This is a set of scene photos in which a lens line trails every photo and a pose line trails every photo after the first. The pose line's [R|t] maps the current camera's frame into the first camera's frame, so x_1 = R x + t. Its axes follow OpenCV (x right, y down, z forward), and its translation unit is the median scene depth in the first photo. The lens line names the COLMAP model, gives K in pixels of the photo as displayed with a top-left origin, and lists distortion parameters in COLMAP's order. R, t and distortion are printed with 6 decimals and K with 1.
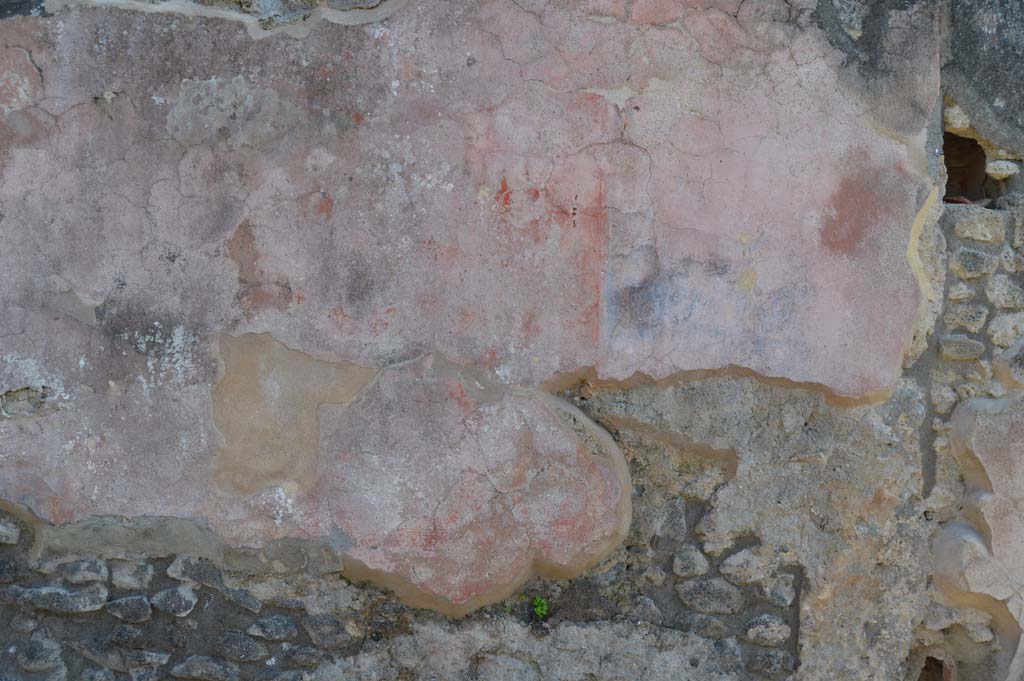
lens RADIAL K [[808.6, 0, 515.6], [0, 808.6, 344.5], [0, 0, 1]] dist [-0.096122, 0.039855]
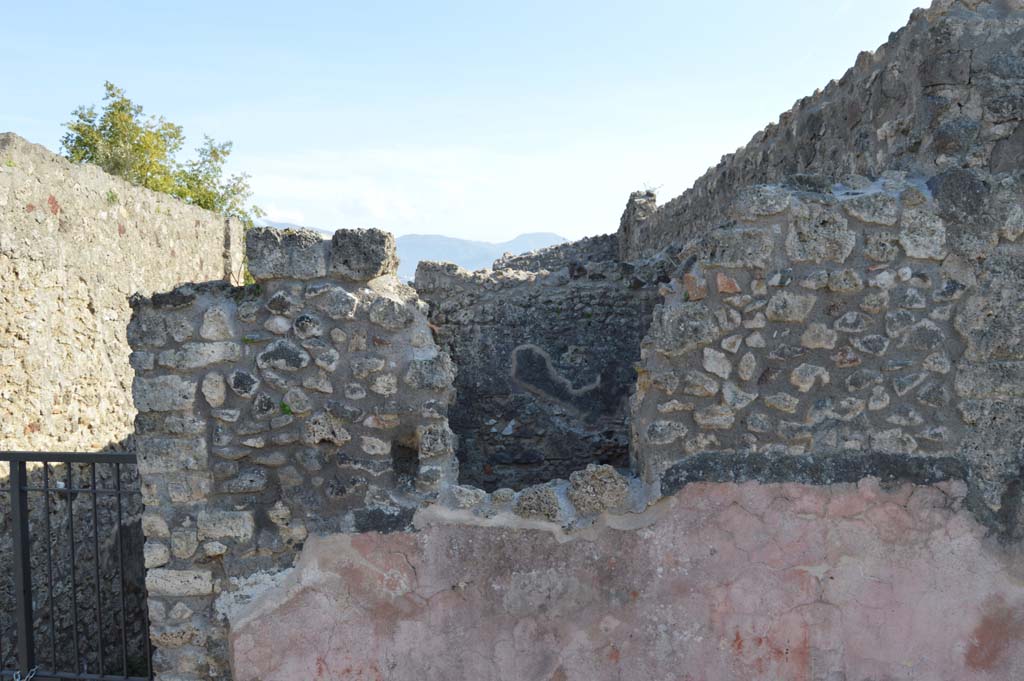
lens RADIAL K [[808.6, 0, 514.6], [0, 808.6, 345.0], [0, 0, 1]] dist [-0.096122, 0.039855]
pose [[0.991984, -0.033205, -0.121925, -0.217111], [0.037691, 0.998688, 0.034667, -0.773813], [0.120614, -0.038985, 0.991934, -0.424613]]
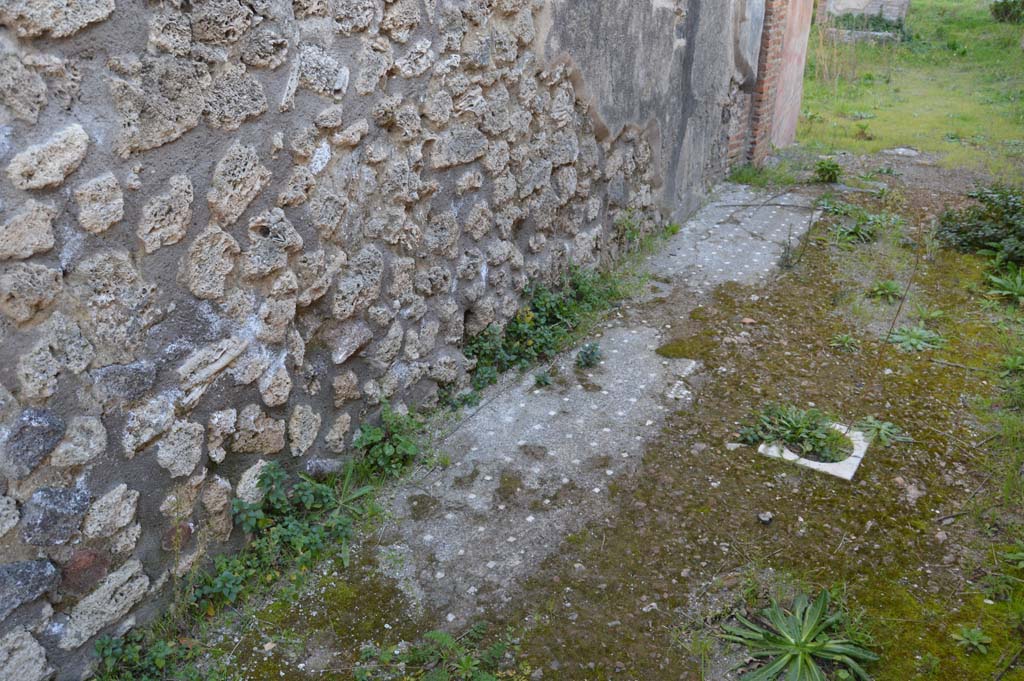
lens RADIAL K [[808.6, 0, 518.6], [0, 808.6, 341.5], [0, 0, 1]] dist [-0.096122, 0.039855]
pose [[0.800208, 0.253781, -0.543380, -1.253983], [0.013716, 0.898071, 0.439636, -0.107540], [0.599565, -0.359253, 0.715163, 1.048400]]
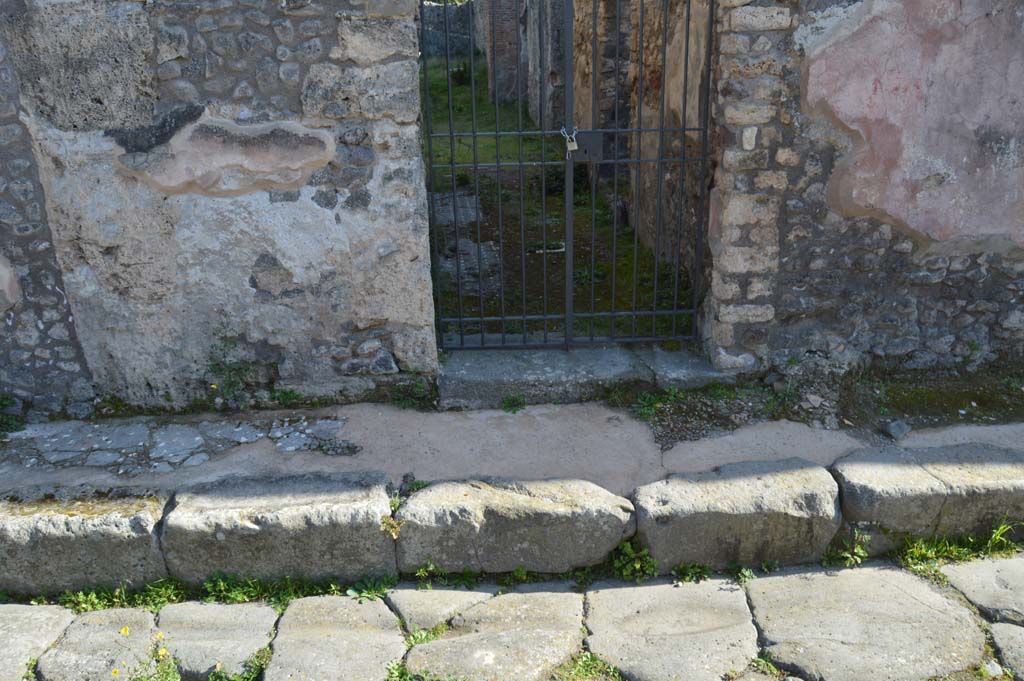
lens RADIAL K [[808.6, 0, 518.3], [0, 808.6, 339.0], [0, 0, 1]] dist [-0.096122, 0.039855]
pose [[0.998587, -0.049333, -0.019737, -1.556059], [0.053135, 0.926171, 0.373341, -0.331345], [-0.000138, -0.373863, 0.927484, -0.914838]]
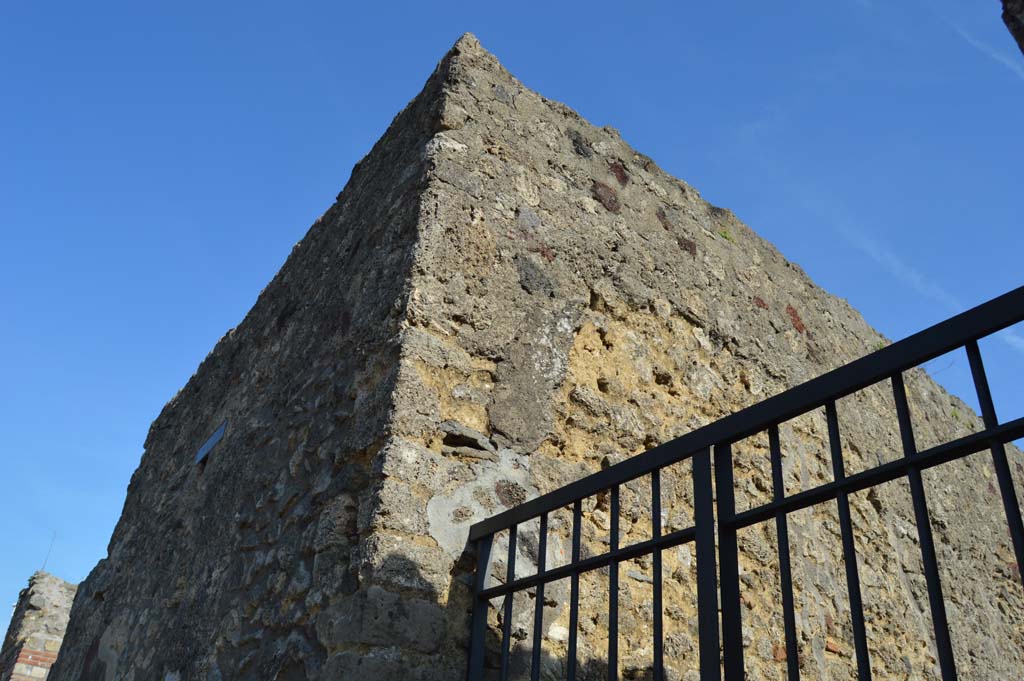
lens RADIAL K [[808.6, 0, 513.9], [0, 808.6, 346.5], [0, 0, 1]] dist [-0.096122, 0.039855]
pose [[0.534529, -0.431889, -0.726465, -1.005475], [-0.052683, 0.840870, -0.538668, -0.233234], [0.843507, 0.326206, 0.426716, 0.591405]]
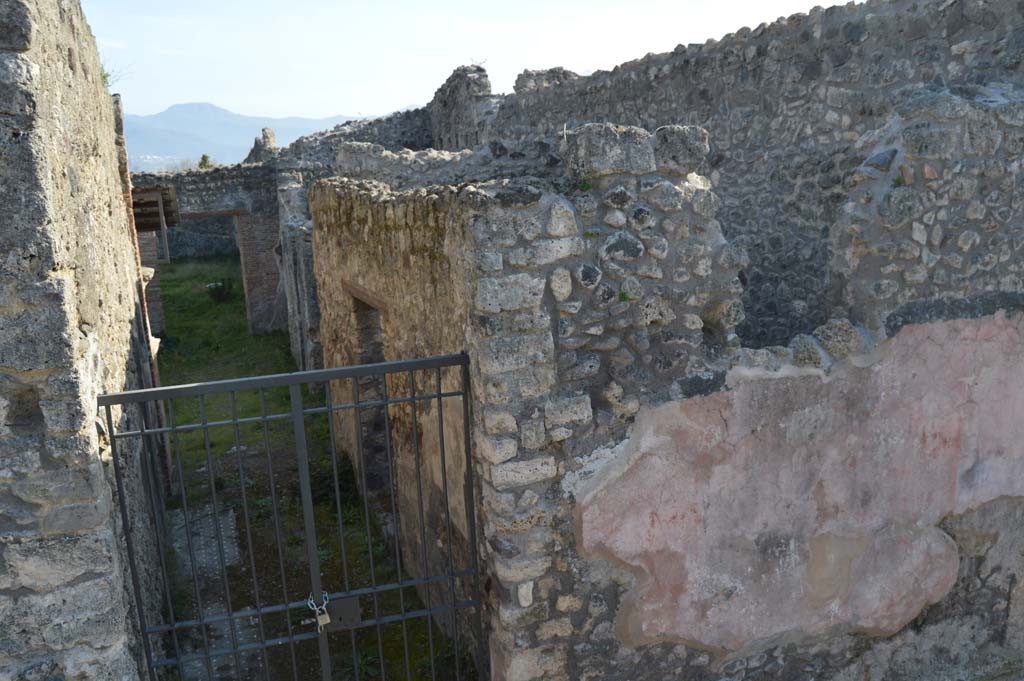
lens RADIAL K [[808.6, 0, 515.9], [0, 808.6, 344.2], [0, 0, 1]] dist [-0.096122, 0.039855]
pose [[0.958685, -0.124963, 0.255554, -1.413628], [0.070600, 0.974760, 0.211798, -0.880275], [-0.275571, -0.185005, 0.943310, -0.487185]]
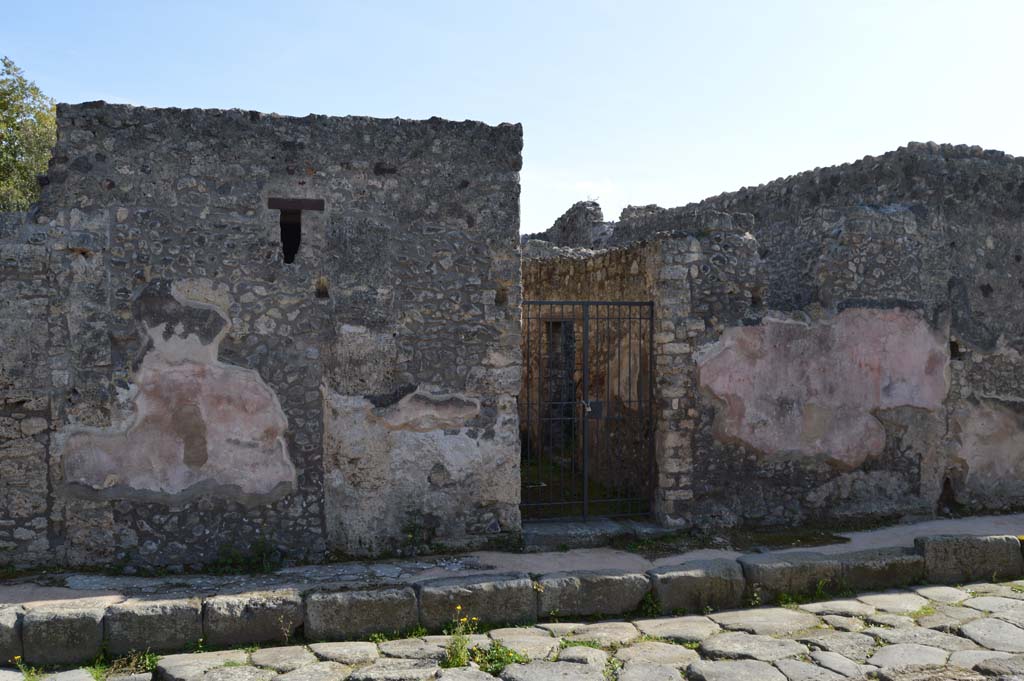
lens RADIAL K [[882.1, 0, 515.0], [0, 882.1, 343.1], [0, 0, 1]] dist [-0.086028, 0.032572]
pose [[0.974836, -0.033059, 0.220457, -2.663138], [0.029439, 0.999373, 0.019684, -0.434741], [-0.220969, -0.012698, 0.975198, -2.885008]]
